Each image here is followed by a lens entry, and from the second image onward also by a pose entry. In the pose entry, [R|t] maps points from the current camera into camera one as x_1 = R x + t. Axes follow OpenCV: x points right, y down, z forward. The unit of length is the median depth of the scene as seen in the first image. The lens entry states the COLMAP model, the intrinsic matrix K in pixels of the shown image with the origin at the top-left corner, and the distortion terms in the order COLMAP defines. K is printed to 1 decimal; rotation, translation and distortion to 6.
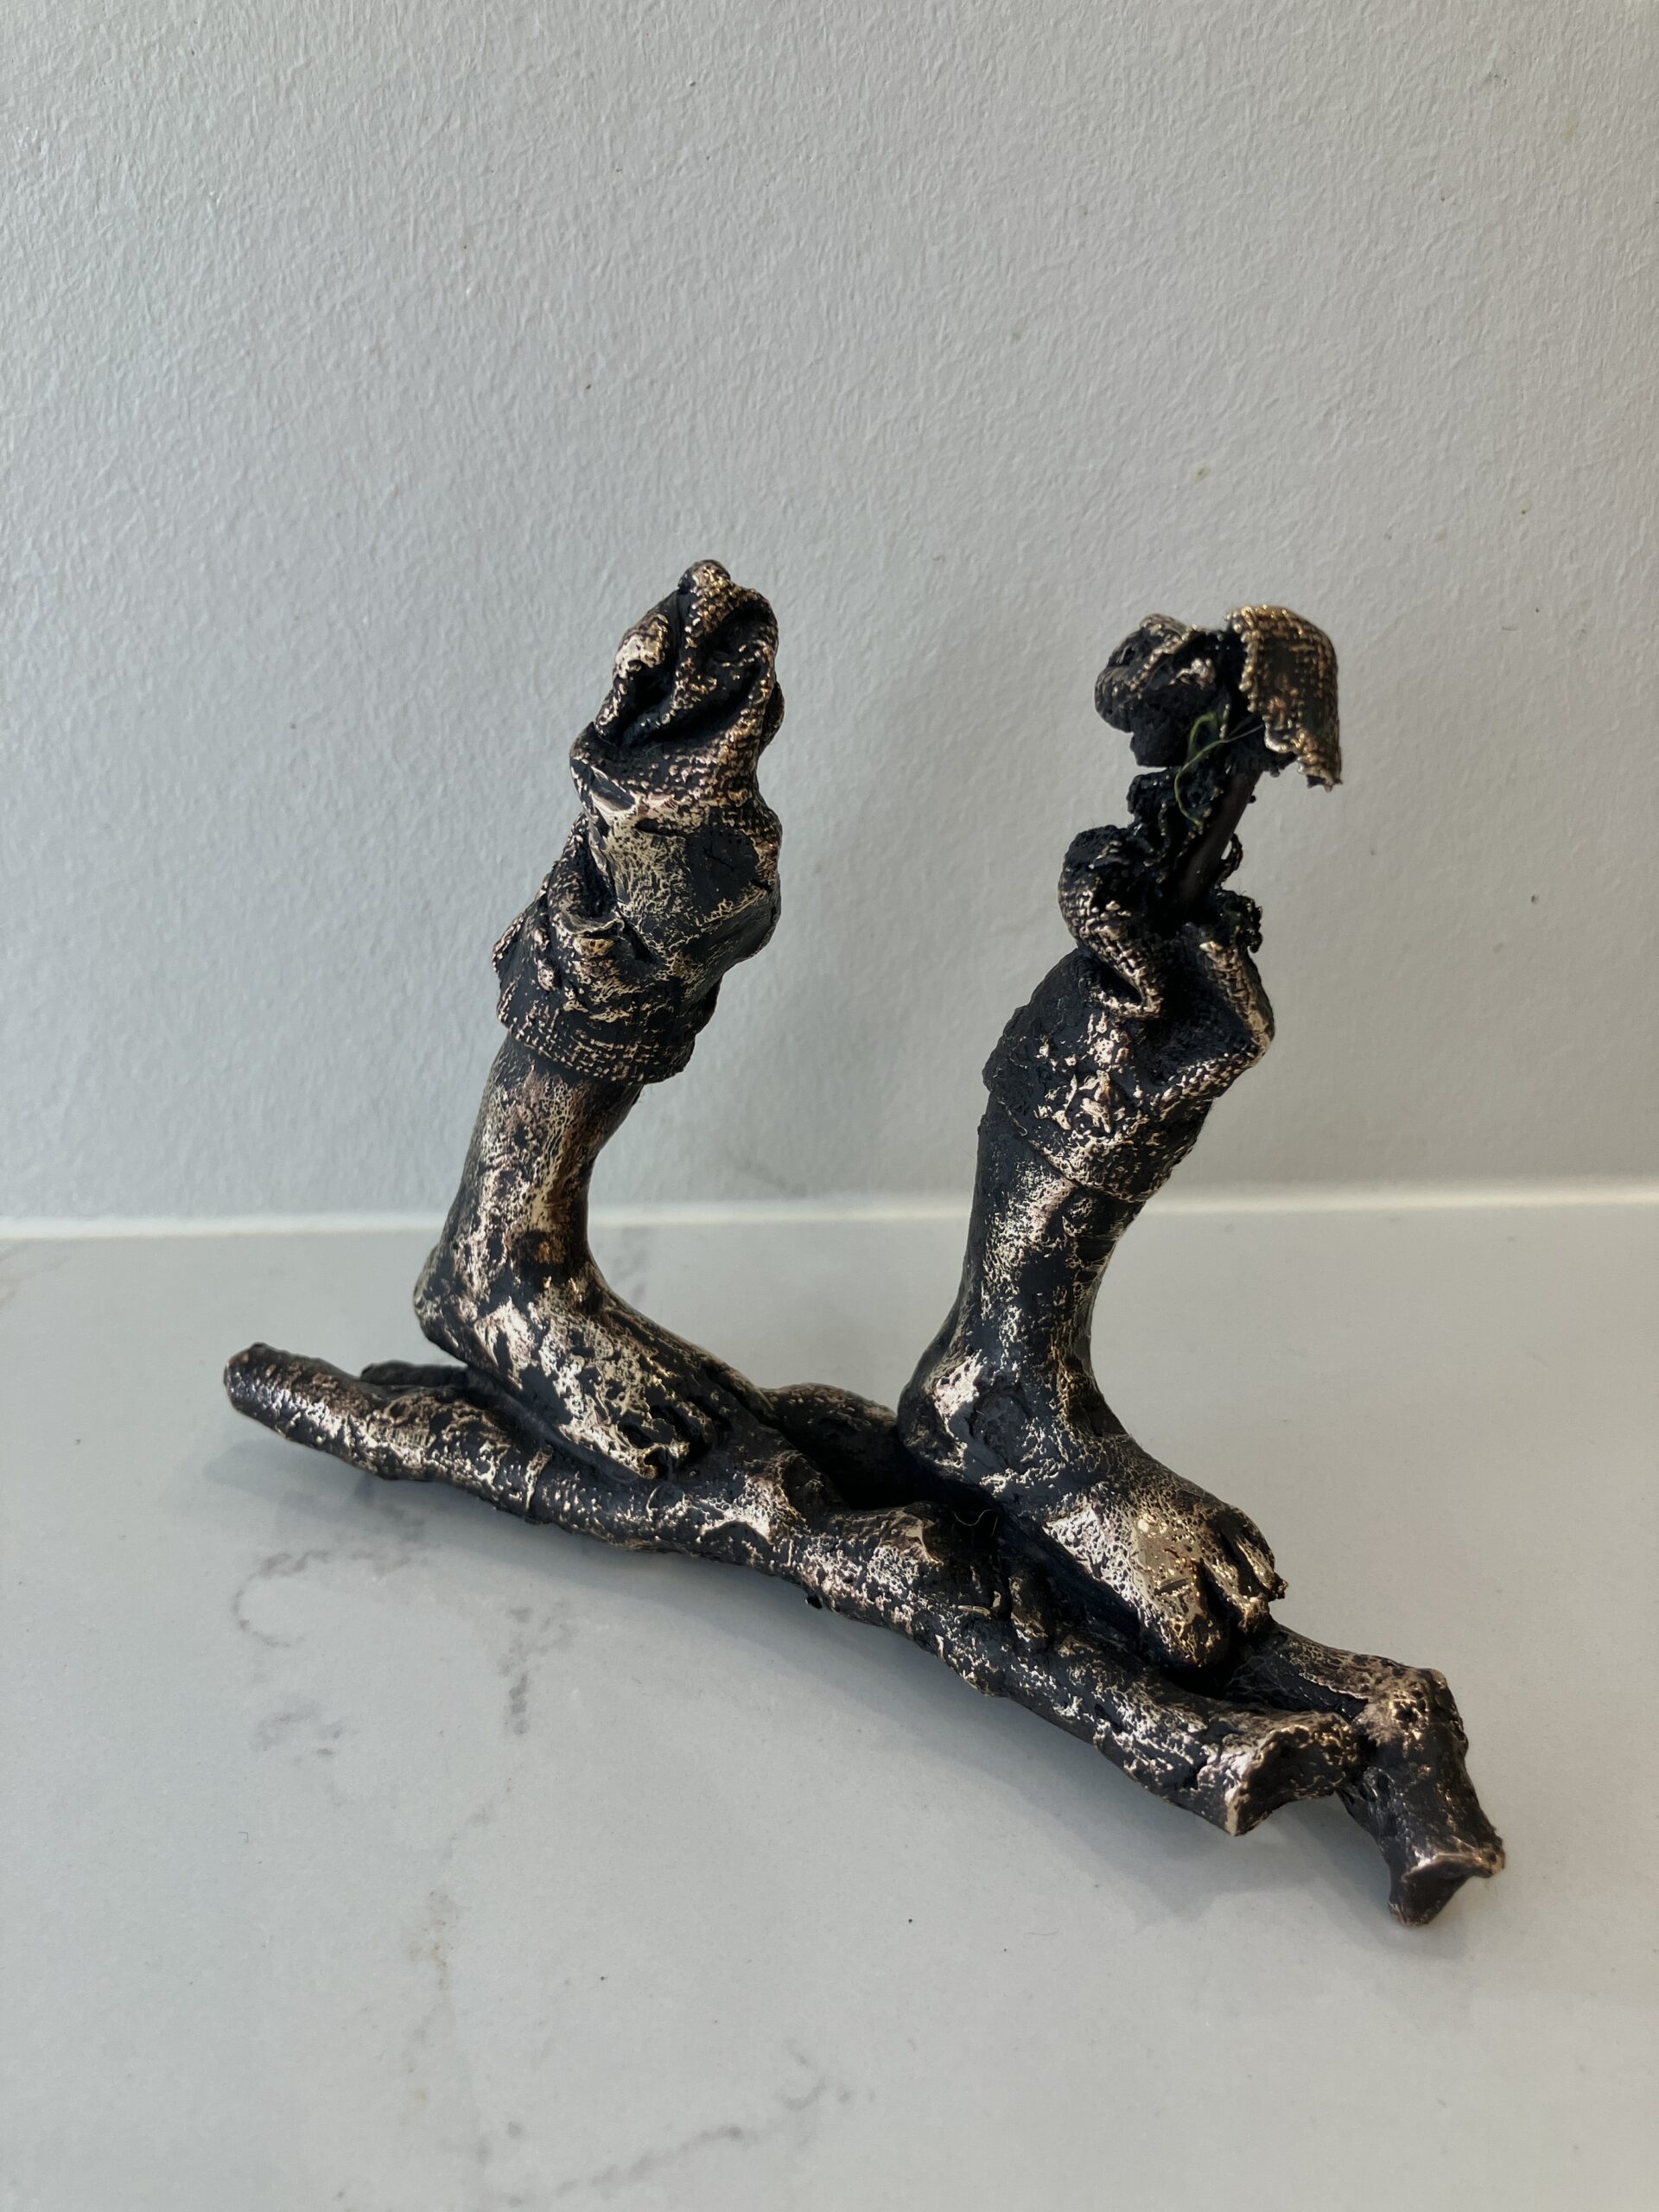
lens RADIAL K [[1869.5, 0, 819.3], [0, 1869.5, 1055.1], [0, 0, 1]] dist [-0.008770, -0.005212]
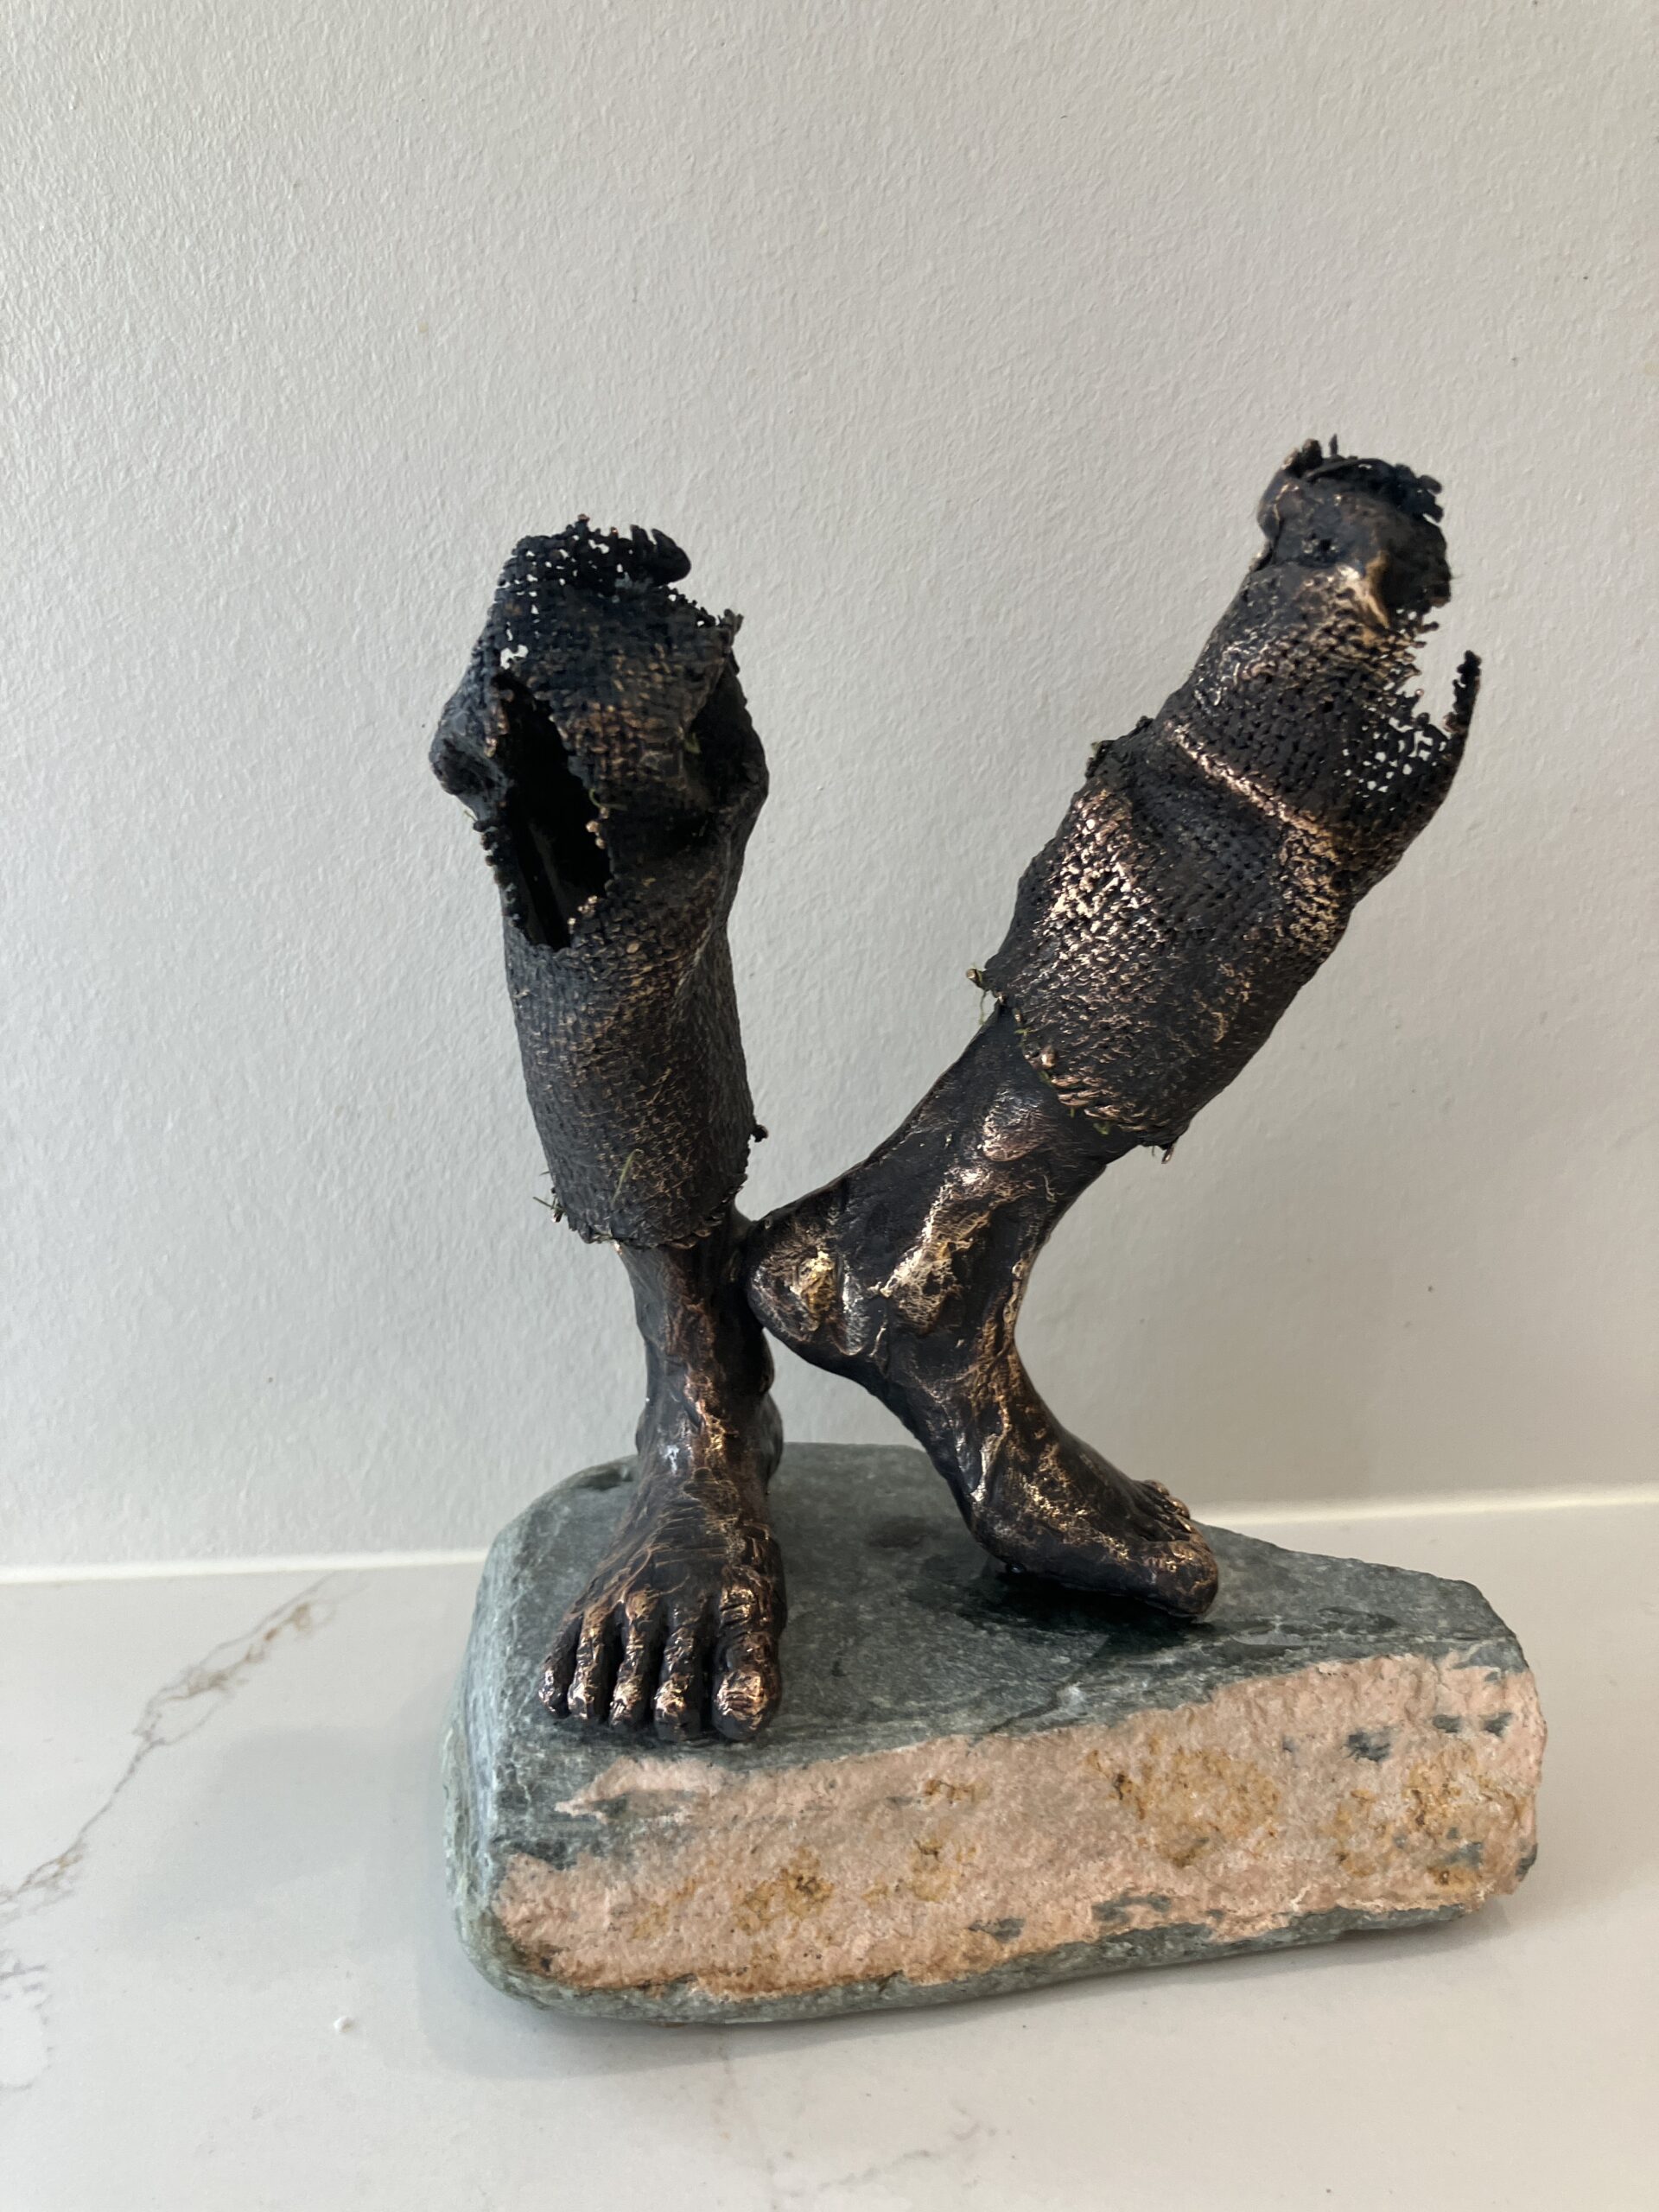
lens RADIAL K [[1869.5, 0, 791.5], [0, 1869.5, 1053.1], [0, 0, 1]] dist [-0.008770, -0.005212]
pose [[0.999457, -0.027775, -0.017746, -0.067877], [0.025082, 0.990226, -0.137198, -0.092772], [0.021383, 0.136678, 0.990385, -0.464555]]
